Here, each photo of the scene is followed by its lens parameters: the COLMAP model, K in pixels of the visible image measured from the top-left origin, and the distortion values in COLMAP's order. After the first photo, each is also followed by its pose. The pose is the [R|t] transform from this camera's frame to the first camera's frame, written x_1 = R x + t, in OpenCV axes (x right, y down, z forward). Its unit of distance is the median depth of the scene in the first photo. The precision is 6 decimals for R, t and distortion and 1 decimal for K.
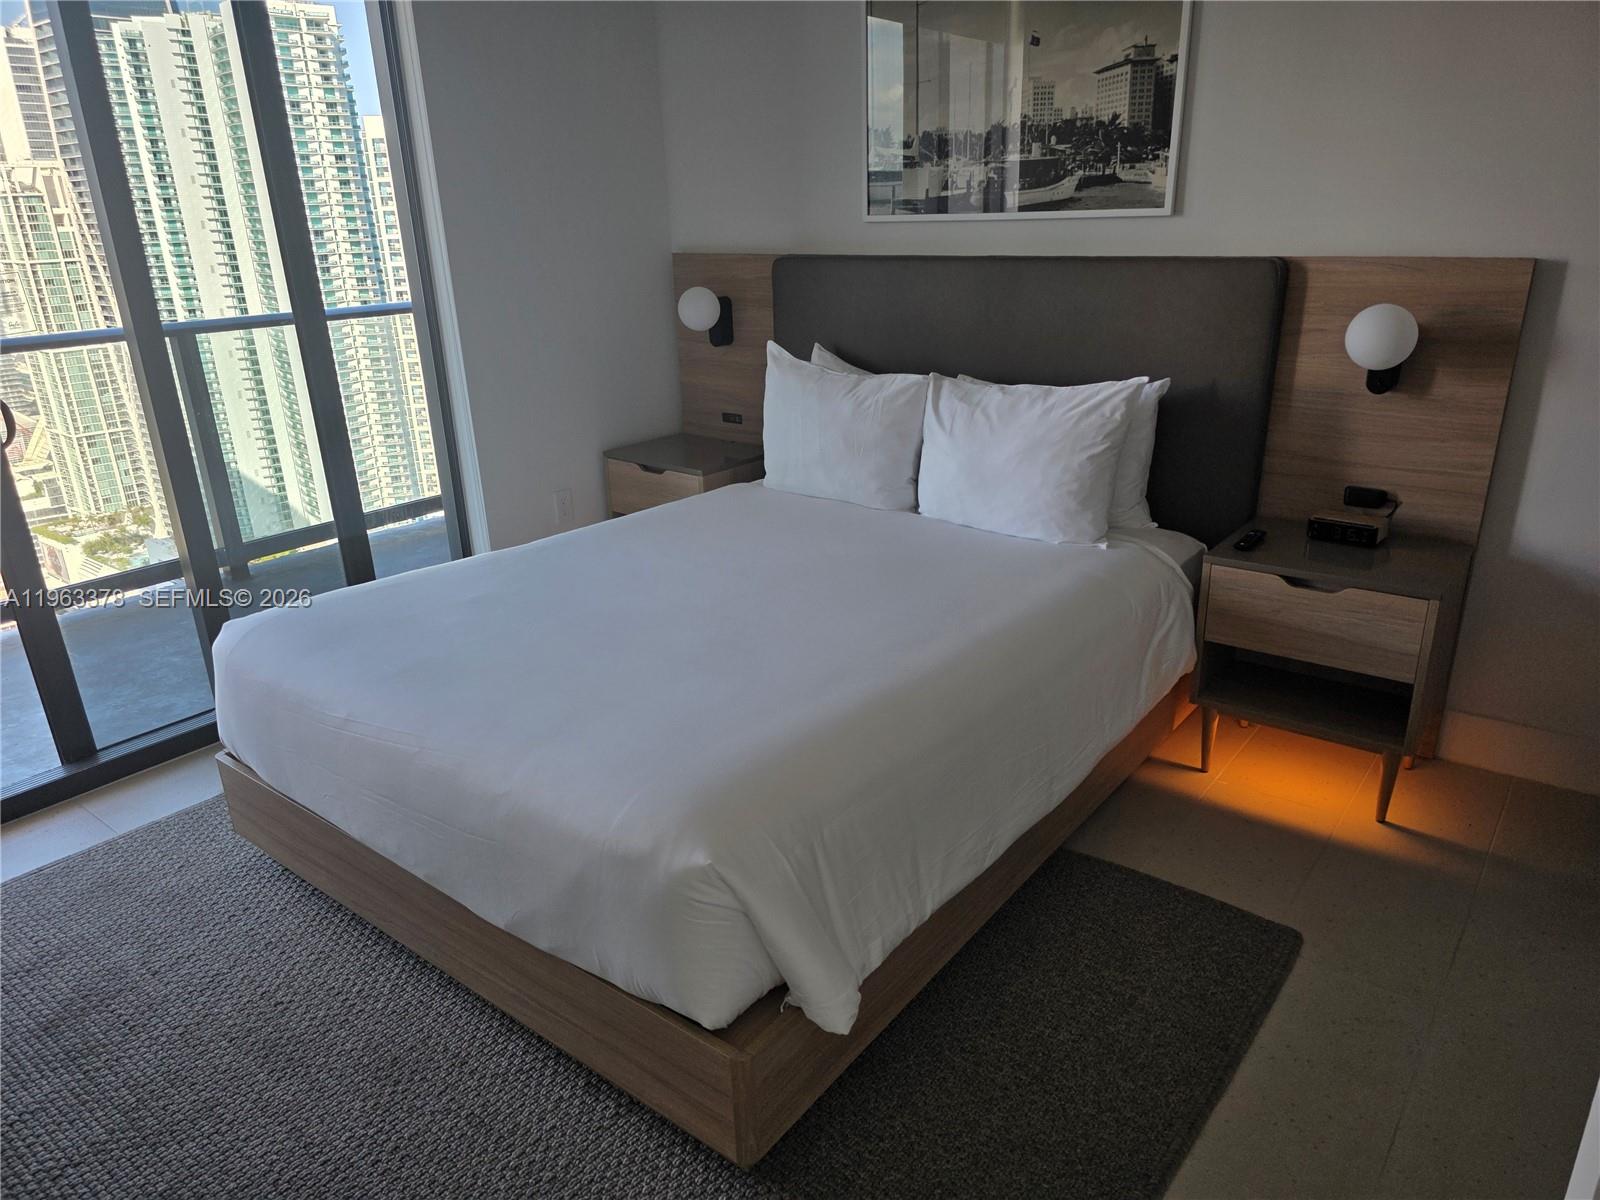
lens RADIAL K [[1078.2, 0, 800.0], [0, 1078.2, 600.0], [0, 0, 1]] dist [0.055798, -0.053846]
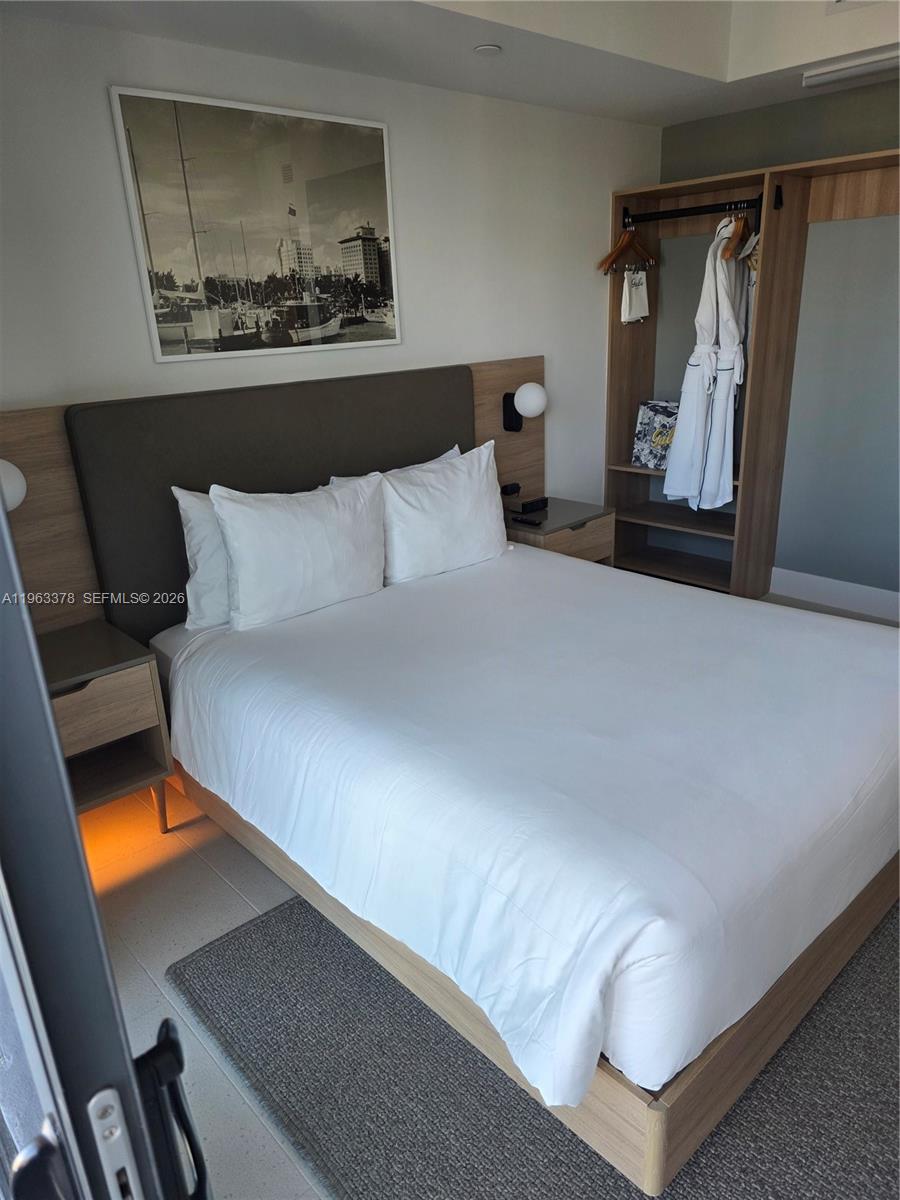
lens RADIAL K [[808.6, 0, 450.0], [0, 808.6, 600.0], [0, 0, 1]] dist [0.055798, -0.053846]
pose [[0.154309, -0.320529, 0.934585, -0.769061], [0.372835, 0.894873, 0.245351, -0.272830], [-0.914977, 0.310586, 0.257591, 0.723005]]
